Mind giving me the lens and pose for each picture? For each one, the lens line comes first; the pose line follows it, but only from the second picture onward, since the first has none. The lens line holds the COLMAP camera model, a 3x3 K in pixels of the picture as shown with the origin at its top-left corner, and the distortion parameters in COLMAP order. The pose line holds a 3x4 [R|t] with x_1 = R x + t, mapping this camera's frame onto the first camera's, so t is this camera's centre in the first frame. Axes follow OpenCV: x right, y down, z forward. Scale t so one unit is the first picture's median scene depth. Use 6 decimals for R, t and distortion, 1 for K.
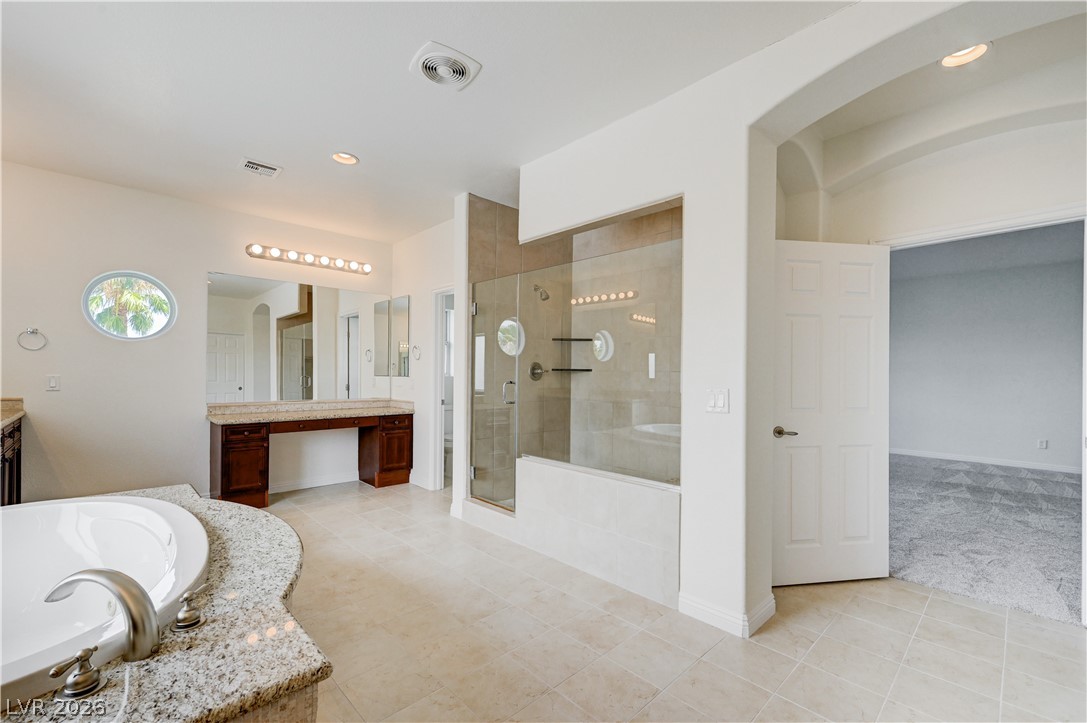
lens RADIAL K [[460.3, 0, 546.2], [0, 460.3, 374.7], [0, 0, 1]] dist [0.017790, -0.000083]
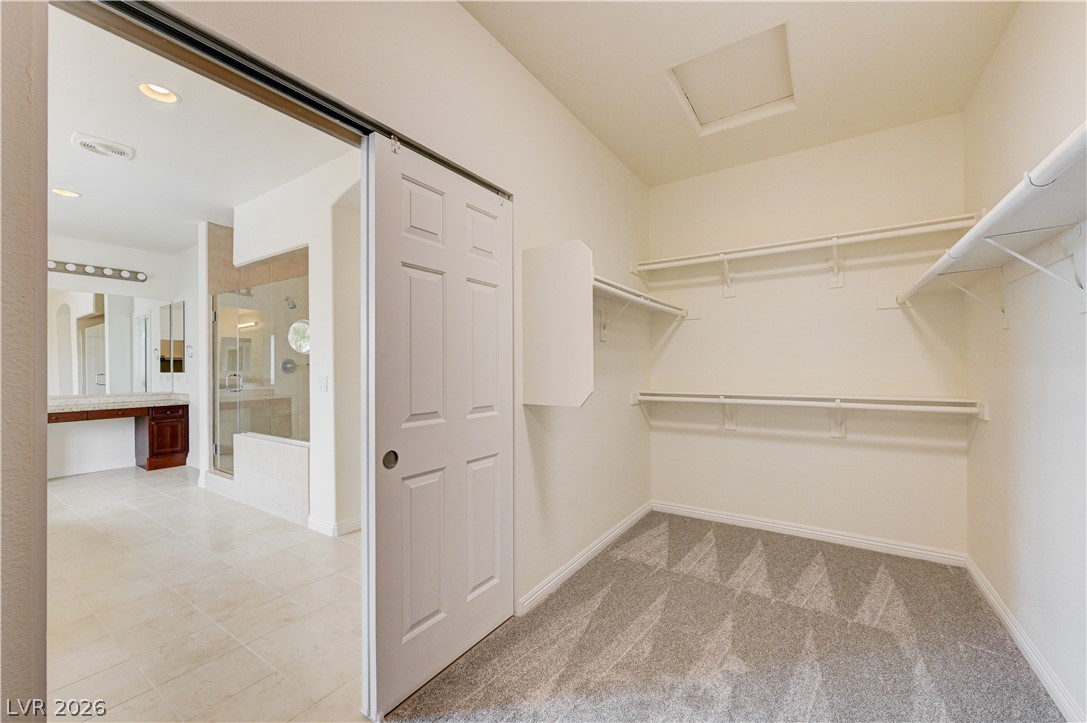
lens RADIAL K [[429.3, 0, 544.1], [0, 429.3, 366.5], [0, 0, 1]] dist [-0.001313, -0.000040]
pose [[0.976173, -0.011572, 0.216687, 0.448956], [0.013466, 0.999883, -0.007264, 0.012448], [-0.216577, 0.010009, 0.976214, -0.302708]]
